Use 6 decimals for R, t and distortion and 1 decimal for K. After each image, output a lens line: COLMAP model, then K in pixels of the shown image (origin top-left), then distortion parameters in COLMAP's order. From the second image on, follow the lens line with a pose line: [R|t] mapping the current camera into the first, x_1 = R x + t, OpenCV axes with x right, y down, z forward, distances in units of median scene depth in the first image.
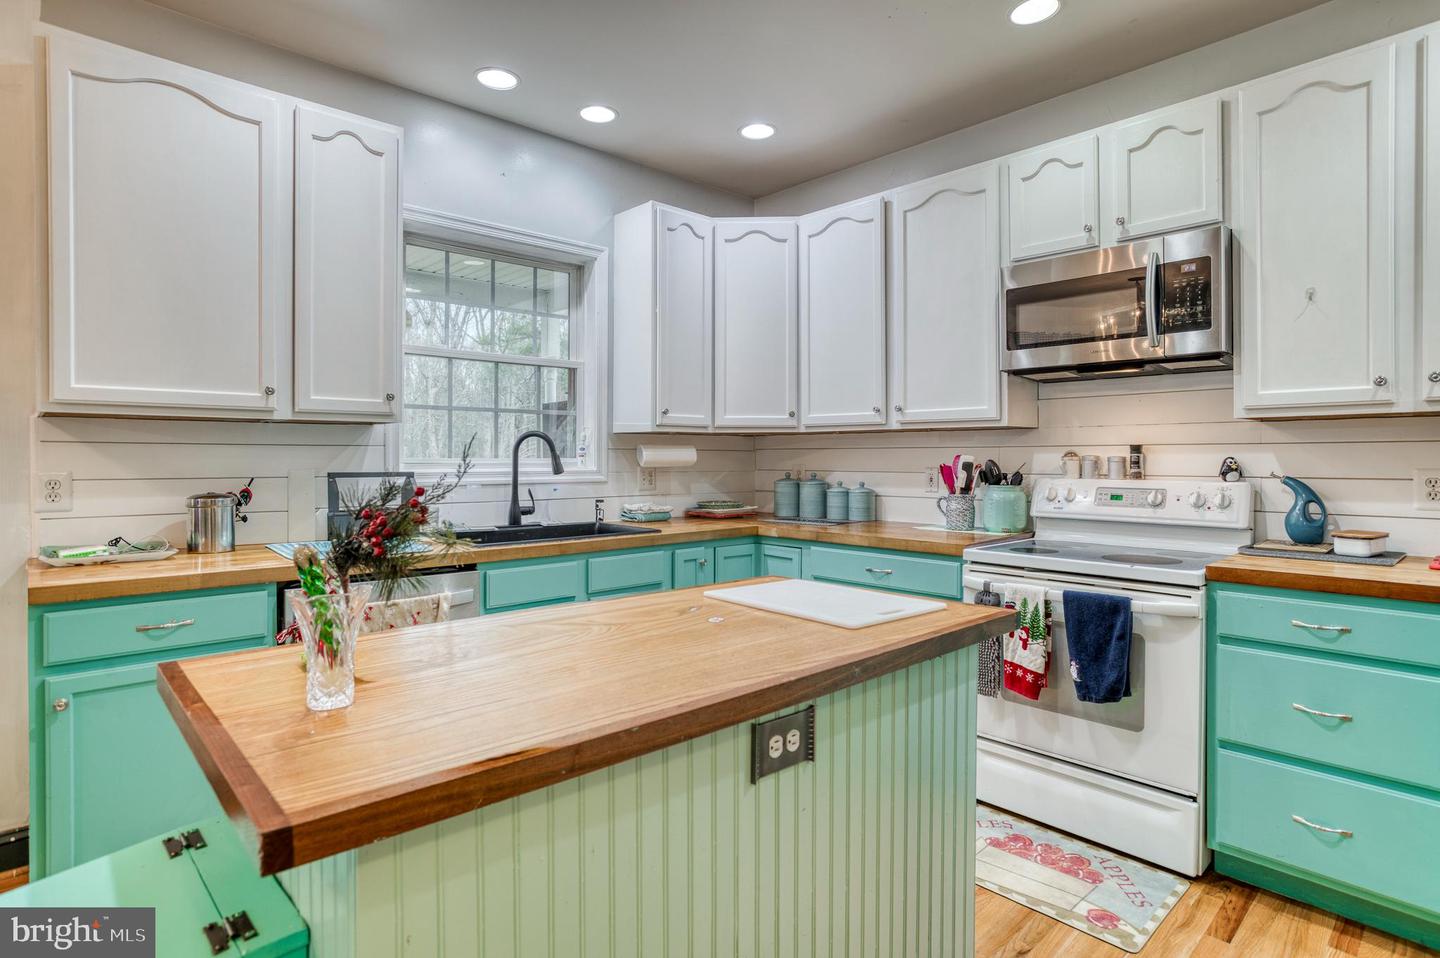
lens RADIAL K [[755.1, 0, 706.8], [0, 755.1, 452.5], [0, 0, 1]] dist [-0.028603, 0.000734]
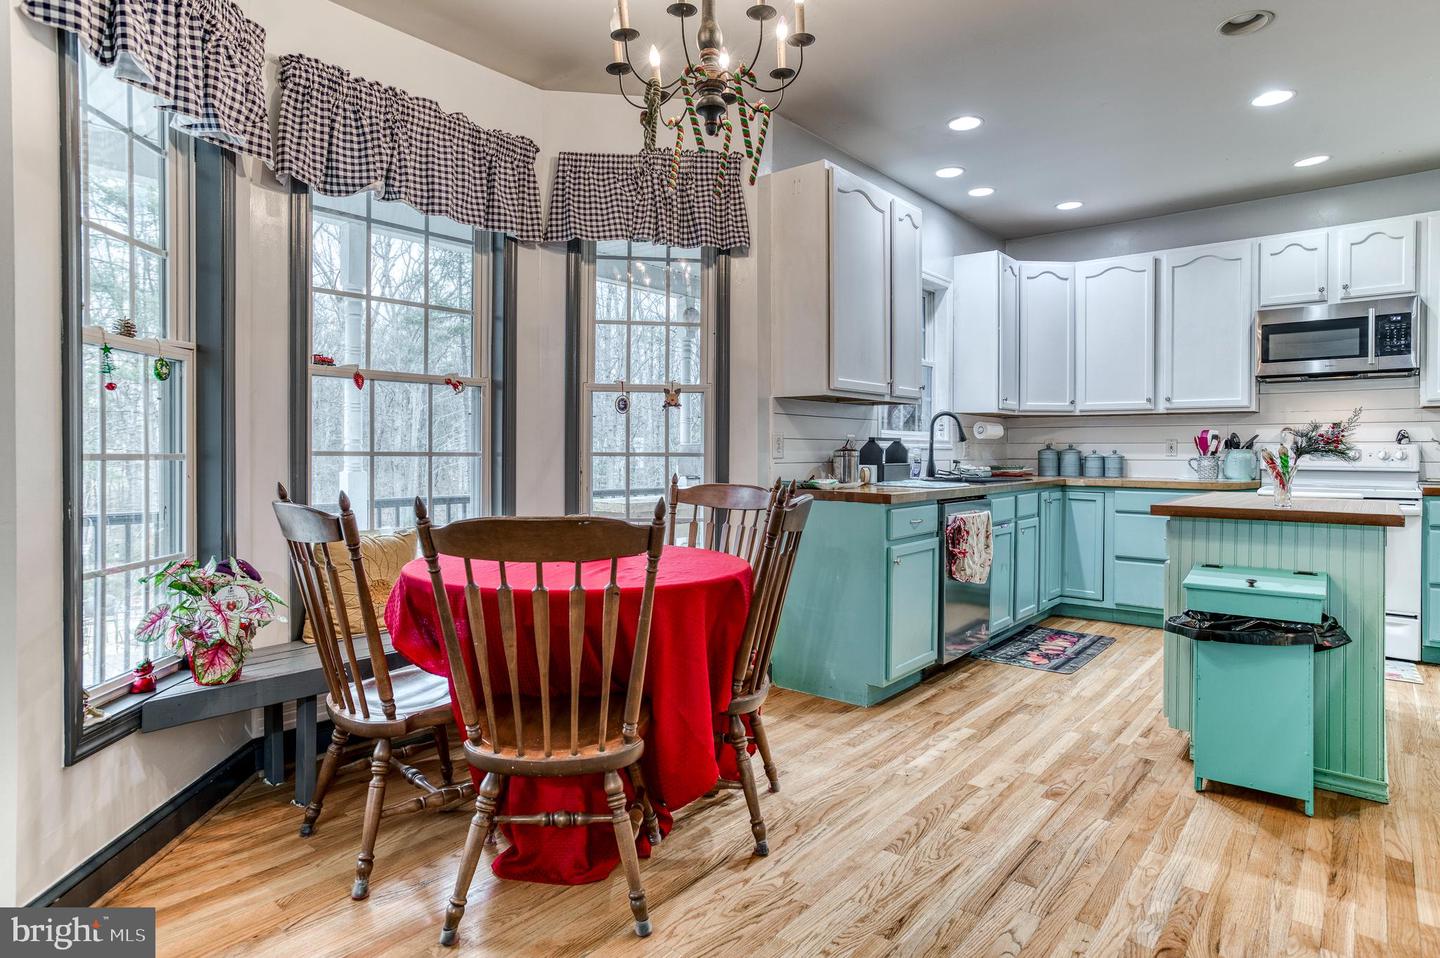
lens RADIAL K [[823.0, 0, 732.7], [0, 823.0, 451.1], [0, 0, 1]] dist [0.021064, 0.005604]
pose [[0.987038, 0.000303, 0.160488, -0.999313], [-0.002015, 0.999943, 0.010505, 0.034586], [-0.160476, -0.010692, 0.986982, -0.564937]]
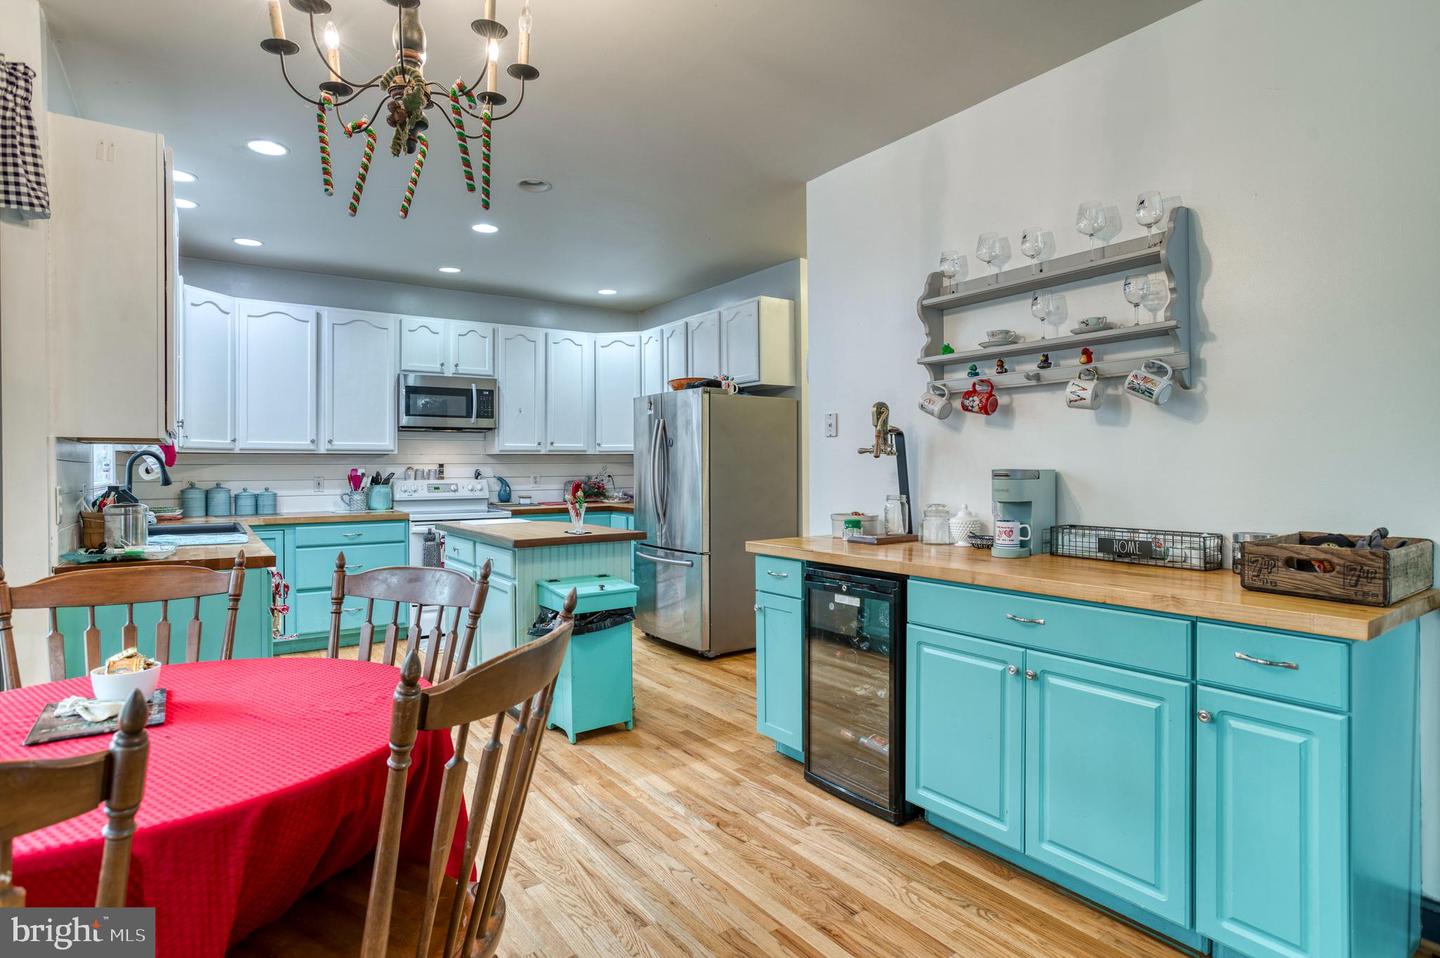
lens RADIAL K [[755.1, 0, 723.8], [0, 755.1, 467.1], [0, 0, 1]] dist [-0.028603, 0.000734]
pose [[0.120083, -0.003129, 0.992759, -1.485385], [-0.002870, 0.999990, 0.003499, -0.010618], [-0.992760, -0.003269, 0.120072, -0.073291]]
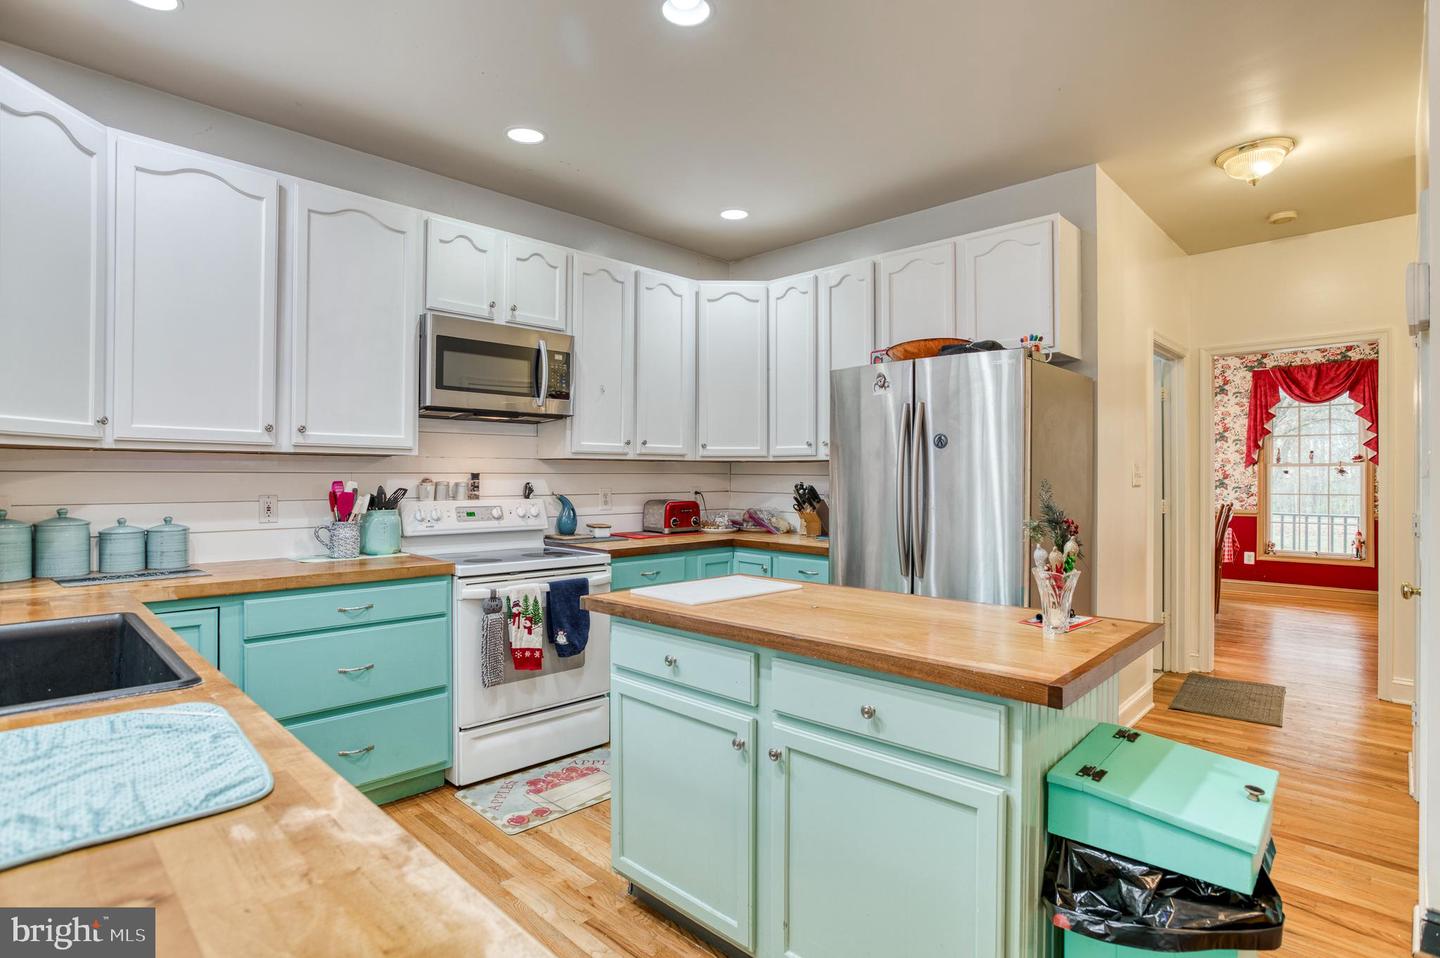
lens RADIAL K [[731.3, 0, 726.3], [0, 731.3, 473.4], [0, 0, 1]] dist [-0.026447, 0.004647]
pose [[-0.066023, 0.002641, 0.997815, -0.723915], [-0.011064, 0.999933, -0.003378, -0.010493], [-0.997757, -0.011263, -0.065989, 0.645689]]
